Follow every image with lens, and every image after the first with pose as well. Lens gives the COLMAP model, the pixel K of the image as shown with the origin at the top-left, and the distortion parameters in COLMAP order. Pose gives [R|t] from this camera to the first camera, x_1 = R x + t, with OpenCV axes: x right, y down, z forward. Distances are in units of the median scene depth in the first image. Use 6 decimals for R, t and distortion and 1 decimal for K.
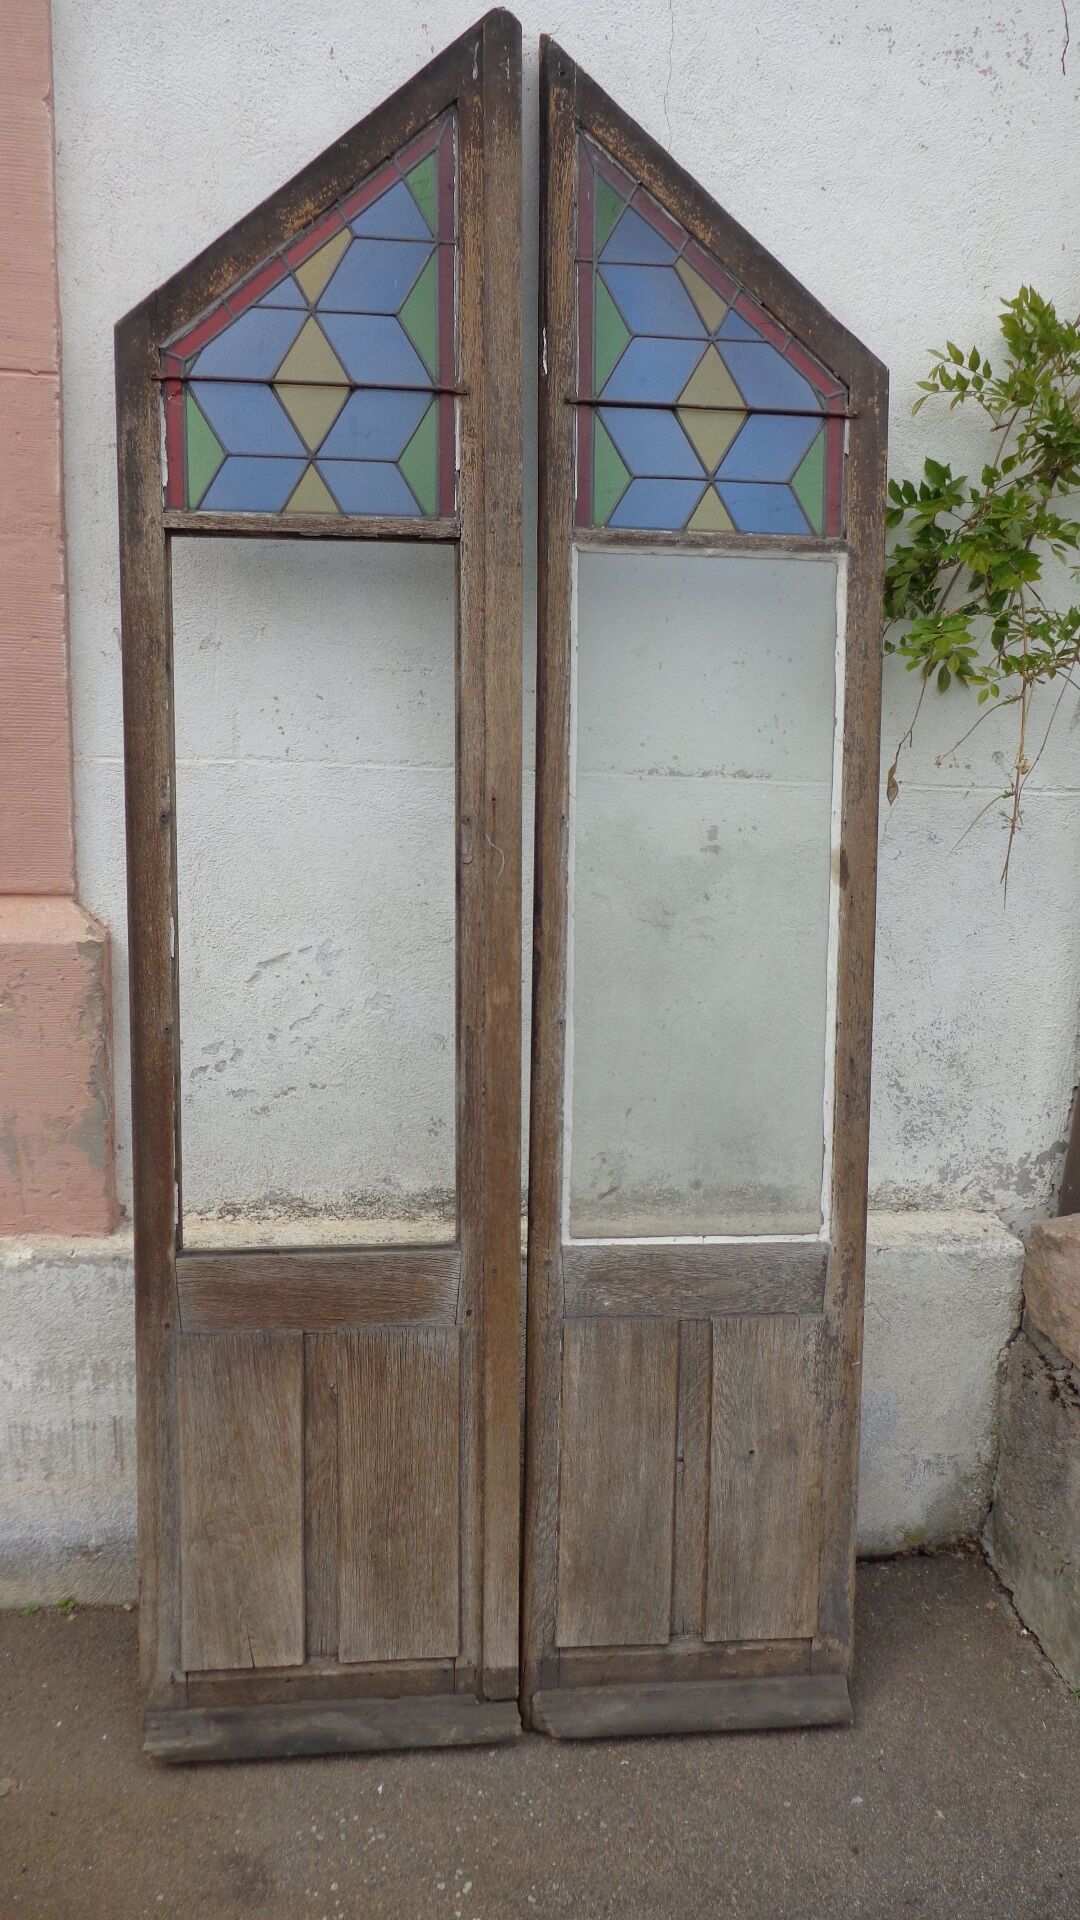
lens RADIAL K [[1416.3, 0, 543.4], [0, 1416.3, 957.5], [0, 0, 1]] dist [-0.011831, -0.003311]
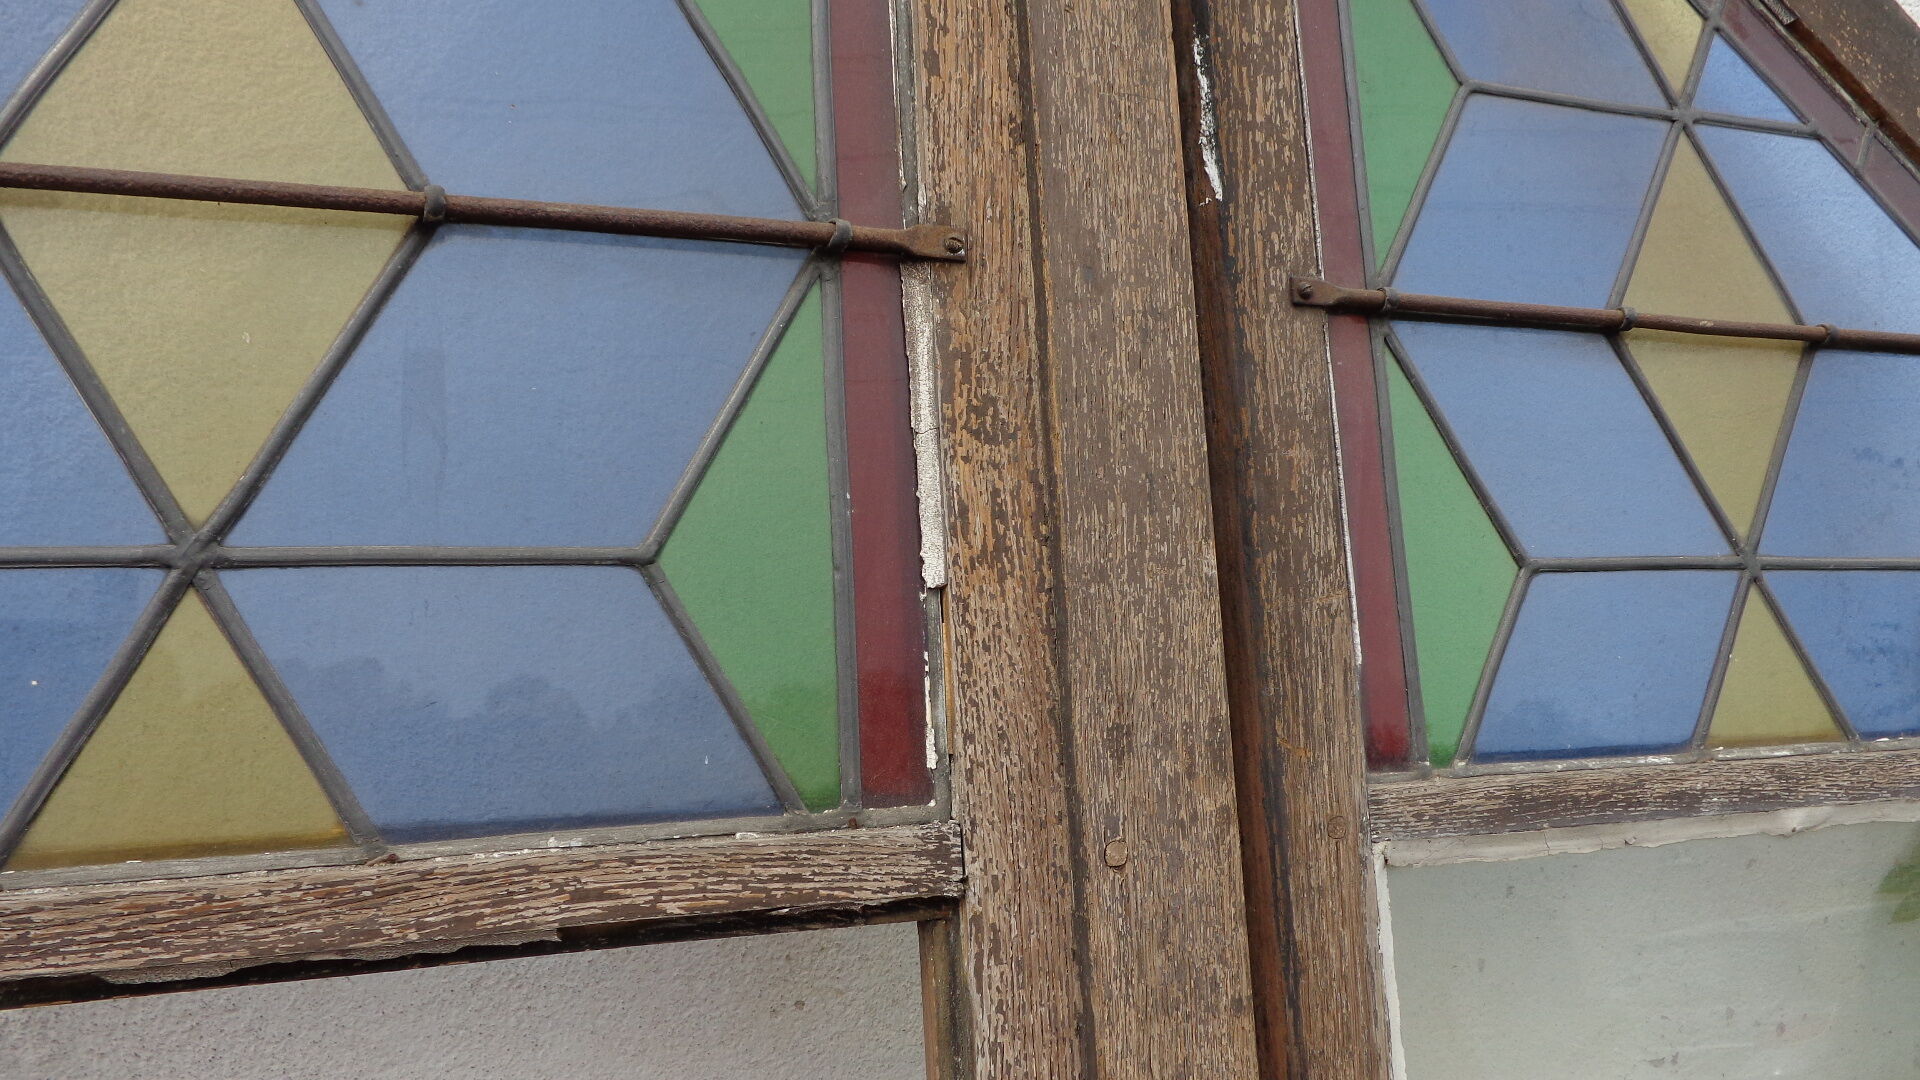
lens RADIAL K [[1416.3, 0, 959.3], [0, 1416.3, 535.8], [0, 0, 1]] dist [-0.011831, -0.003311]
pose [[0.974429, -0.024667, 0.223339, -0.105203], [0.076107, 0.971436, -0.224764, -0.302497], [-0.211416, 0.236014, 0.948473, 0.789539]]
